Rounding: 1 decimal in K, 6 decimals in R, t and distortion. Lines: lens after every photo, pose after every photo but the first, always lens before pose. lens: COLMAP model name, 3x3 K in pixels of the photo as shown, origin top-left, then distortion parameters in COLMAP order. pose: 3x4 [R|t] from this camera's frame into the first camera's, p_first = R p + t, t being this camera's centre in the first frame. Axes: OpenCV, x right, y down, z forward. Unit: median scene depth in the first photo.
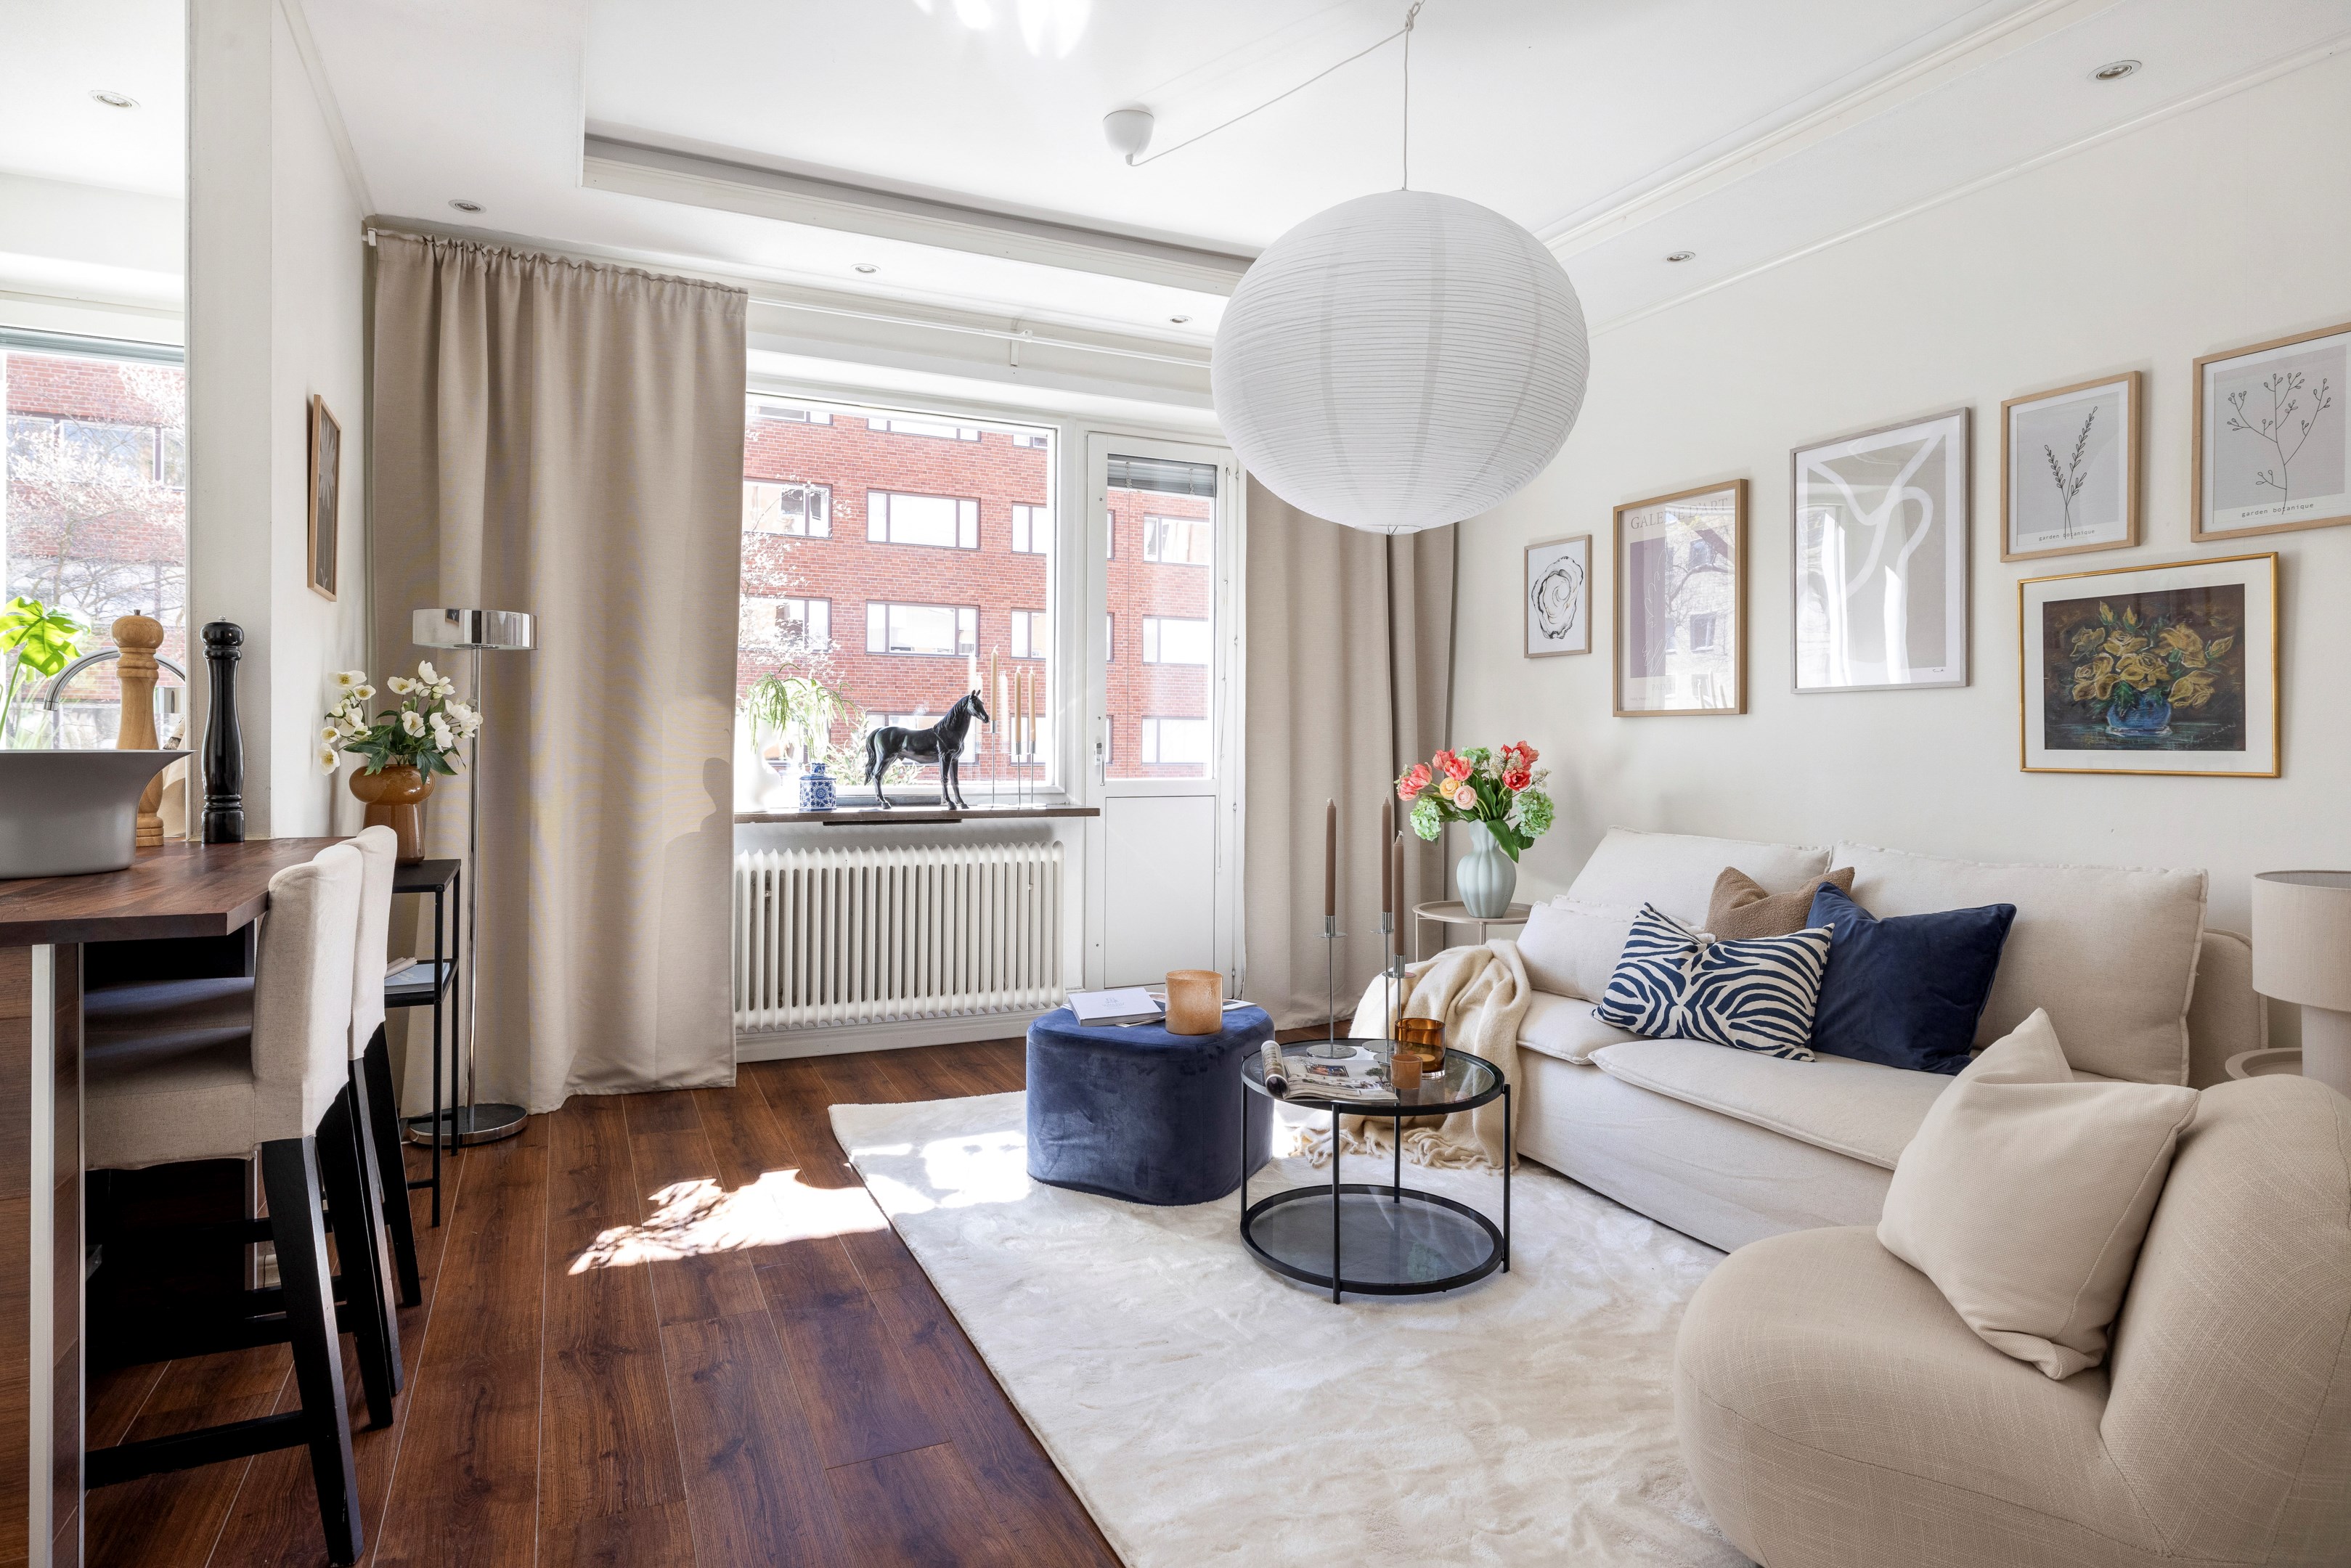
lens RADIAL K [[1269.2, 0, 1162.6], [0, 1269.2, 745.7], [0, 0, 1]] dist [-0.000242, 0.000675]
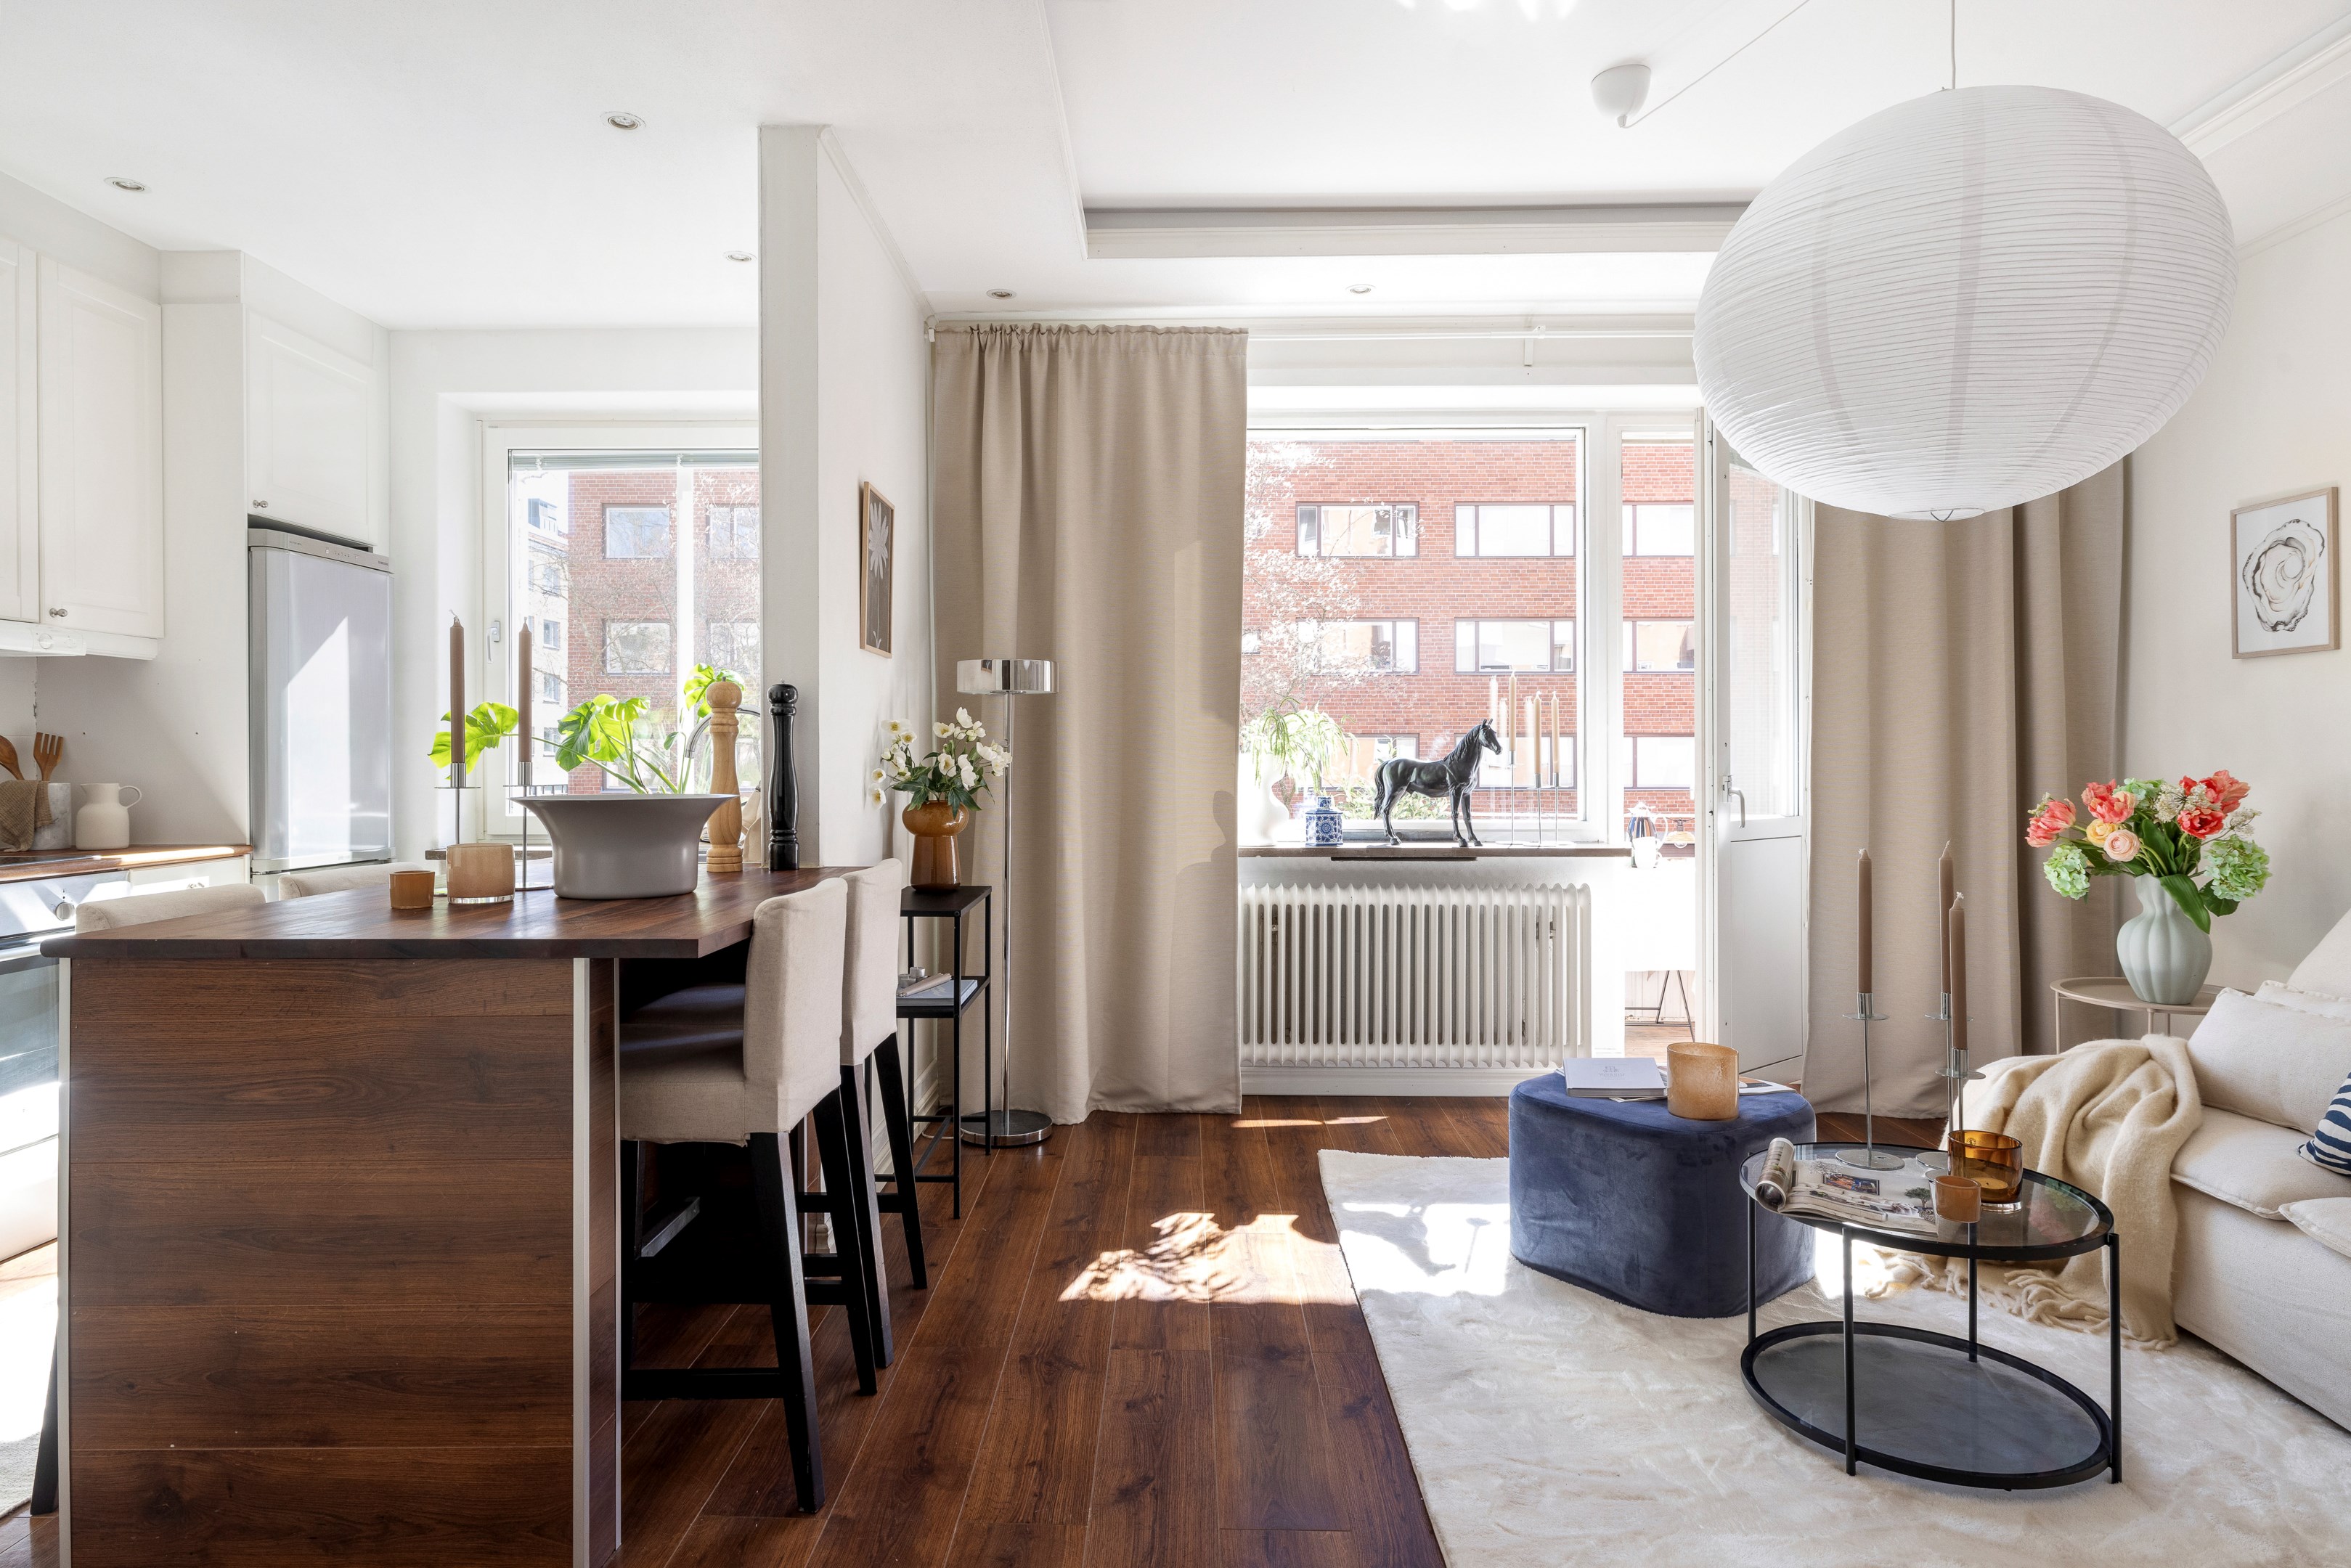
lens RADIAL K [[1324.5, 0, 1172.9], [0, 1324.5, 756.7], [0, 0, 1]] dist [0.003359, 0.000237]
pose [[0.900045, -0.009458, -0.435694, 0.095883], [0.005860, 0.999937, -0.009601, -0.011462], [0.435757, 0.006088, 0.900044, 0.034079]]
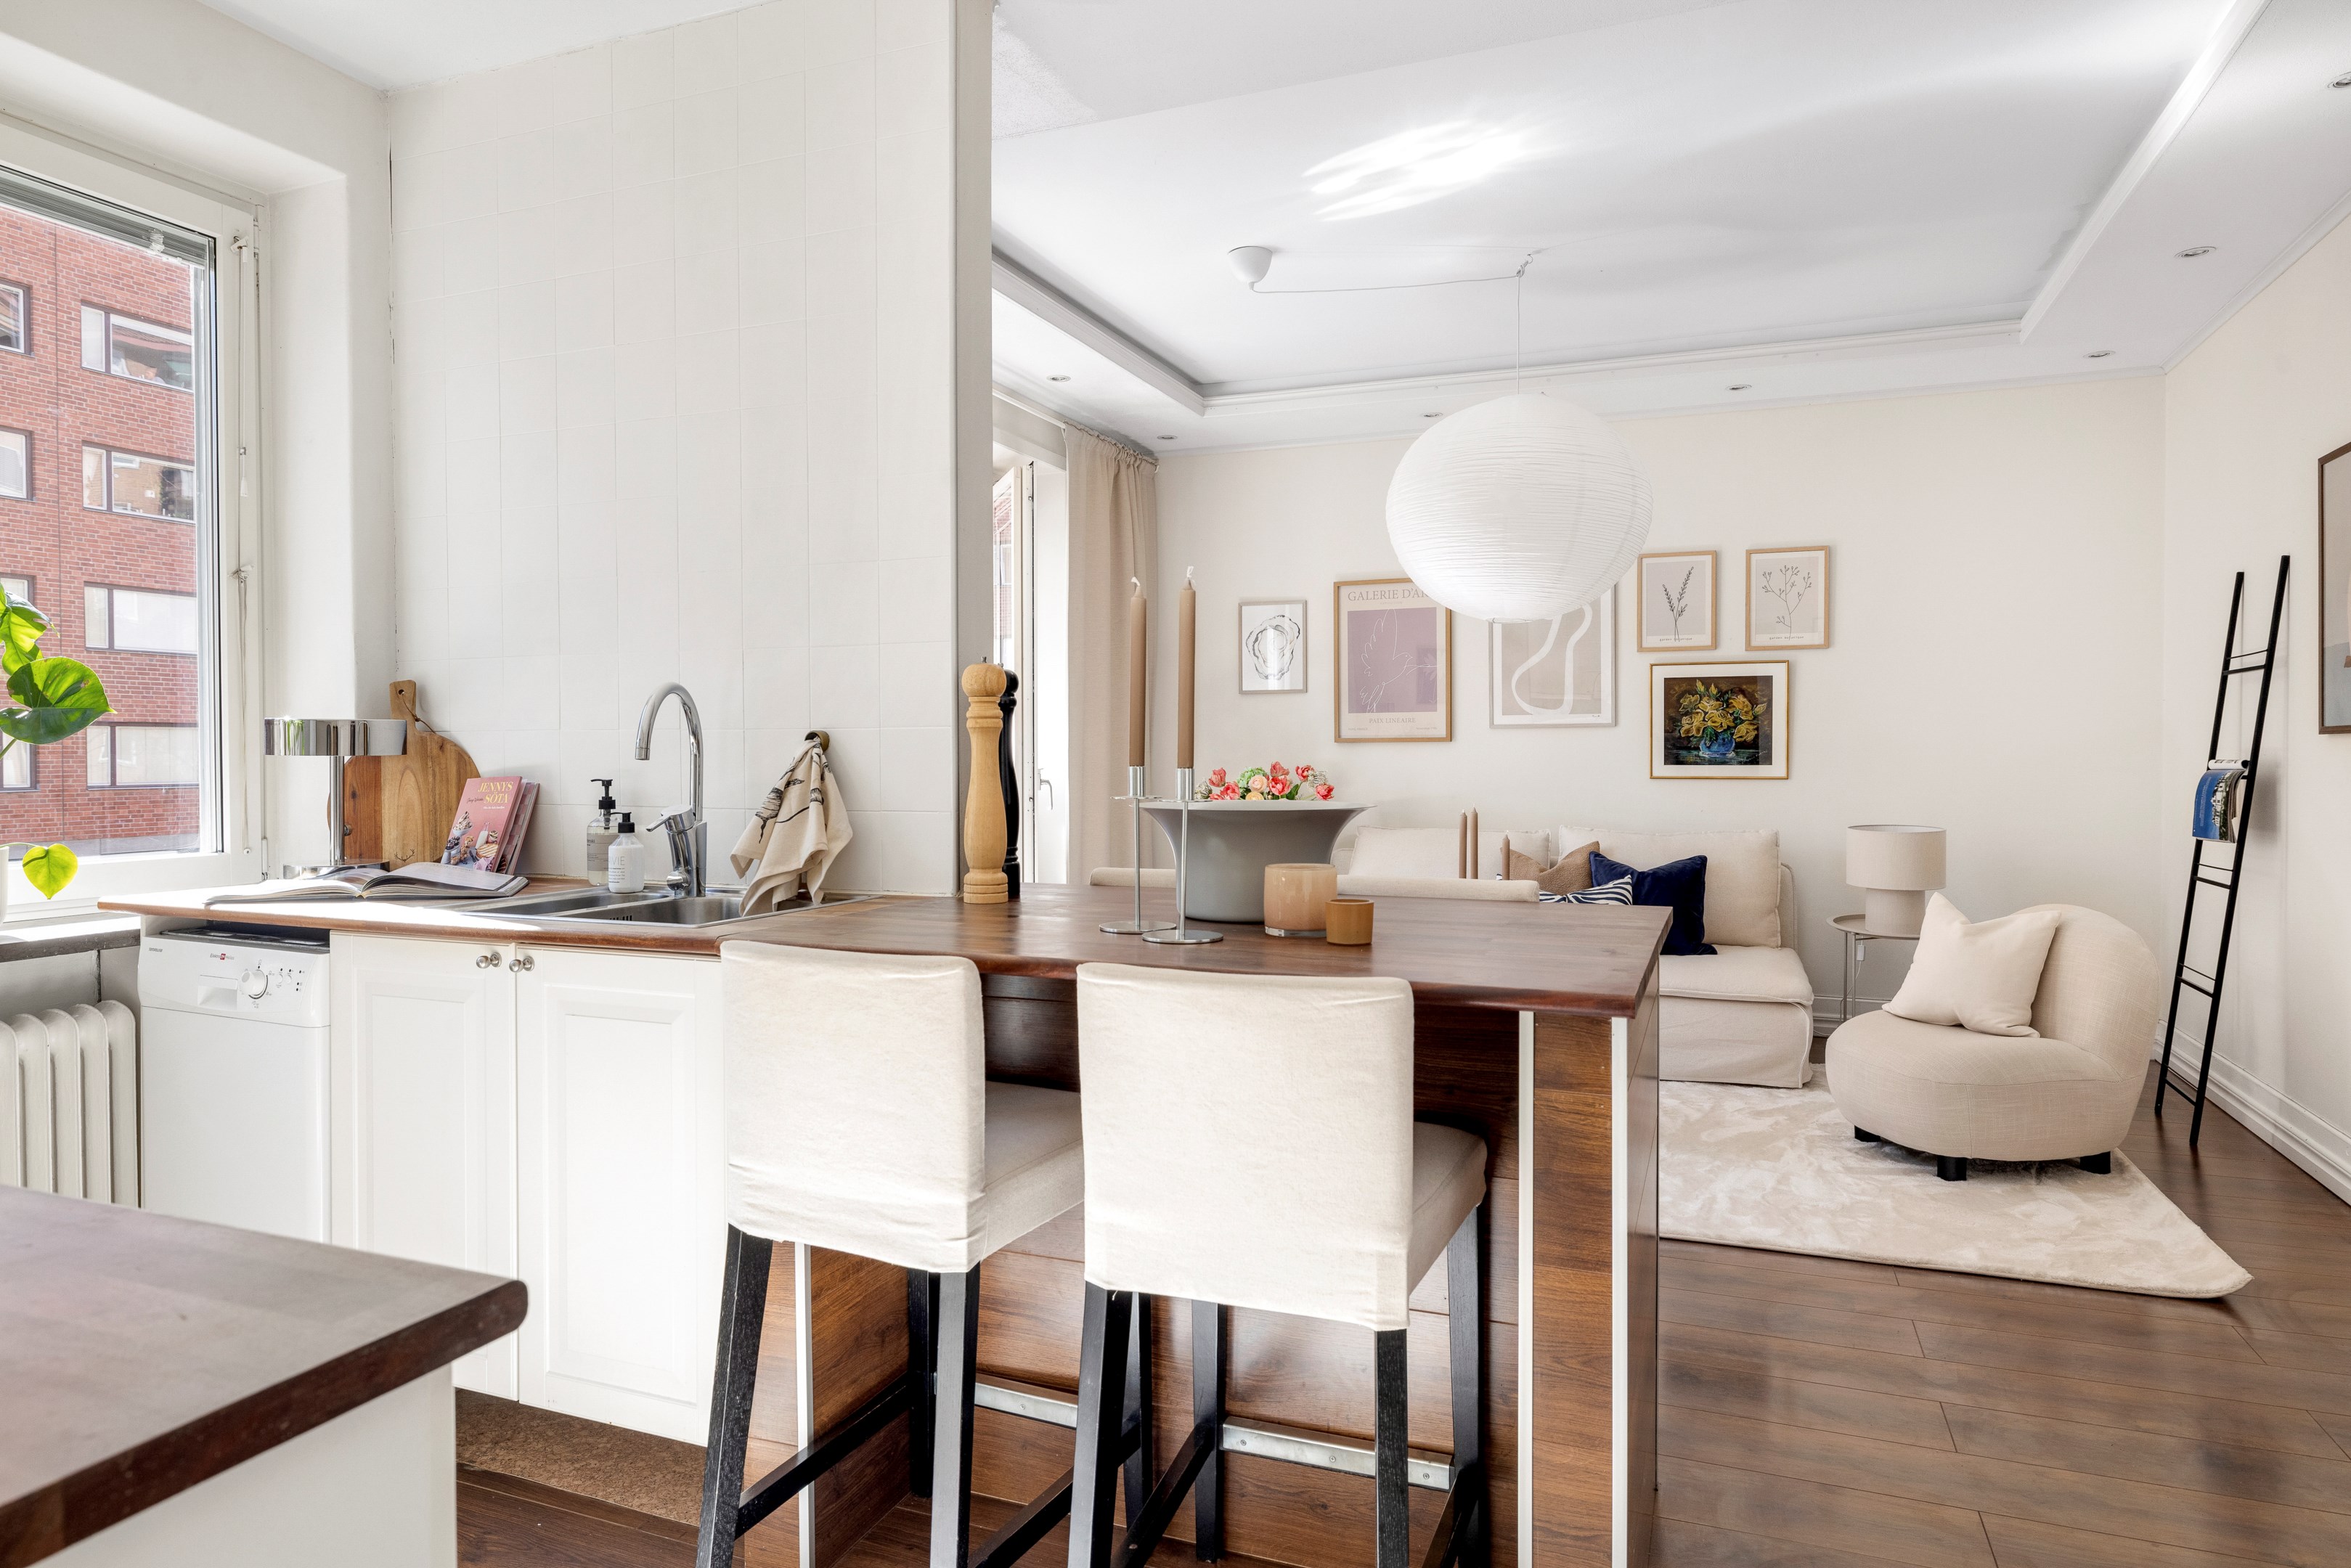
lens RADIAL K [[1383.5, 0, 1165.4], [0, 1383.5, 751.0], [0, 0, 1]] dist [0.002630, 0.000642]
pose [[0.735797, -0.008930, 0.677143, -1.027293], [0.009493, 0.999951, 0.002872, -0.027163], [-0.677135, 0.004315, 0.735846, 0.095196]]
